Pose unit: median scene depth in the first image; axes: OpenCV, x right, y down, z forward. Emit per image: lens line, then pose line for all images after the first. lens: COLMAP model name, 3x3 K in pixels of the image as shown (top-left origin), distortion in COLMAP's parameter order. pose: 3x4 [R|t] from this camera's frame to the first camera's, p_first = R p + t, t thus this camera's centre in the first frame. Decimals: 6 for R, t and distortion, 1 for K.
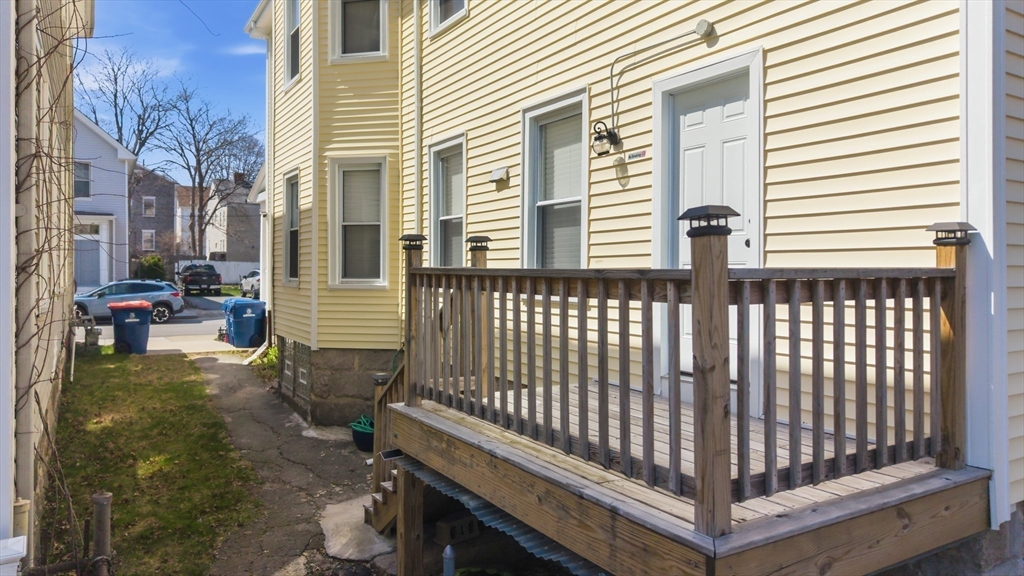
lens RADIAL K [[685.2, 0, 522.6], [0, 685.2, 267.0], [0, 0, 1]] dist [0.028069, -0.018578]
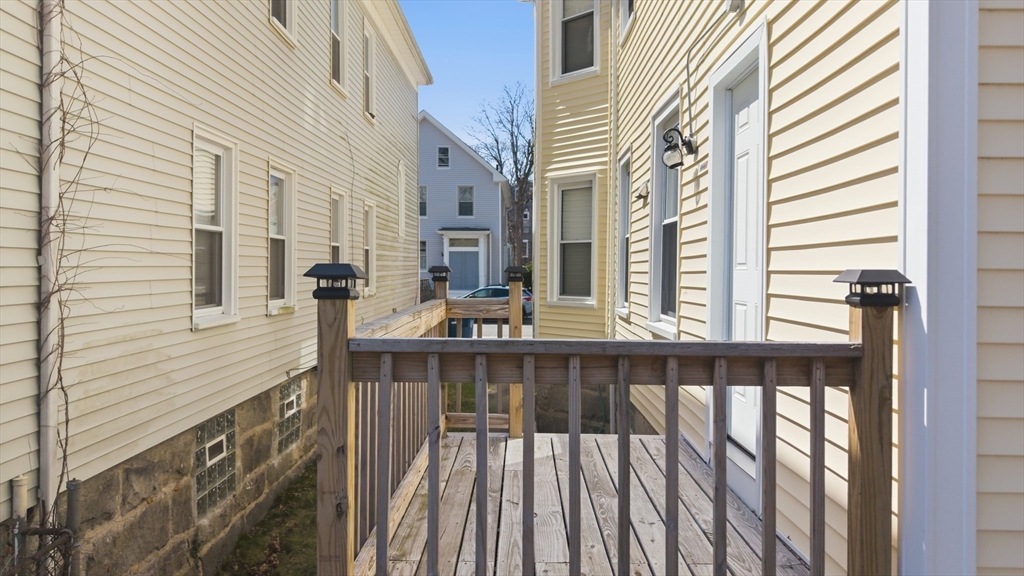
lens RADIAL K [[685.2, 0, 508.7], [0, 685.2, 283.7], [0, 0, 1]] dist [0.028069, -0.018578]
pose [[0.845806, 0.016650, -0.533230, 0.298663], [-0.008142, 0.999799, 0.018304, -0.026674], [0.533428, -0.011140, 0.845772, 0.136210]]
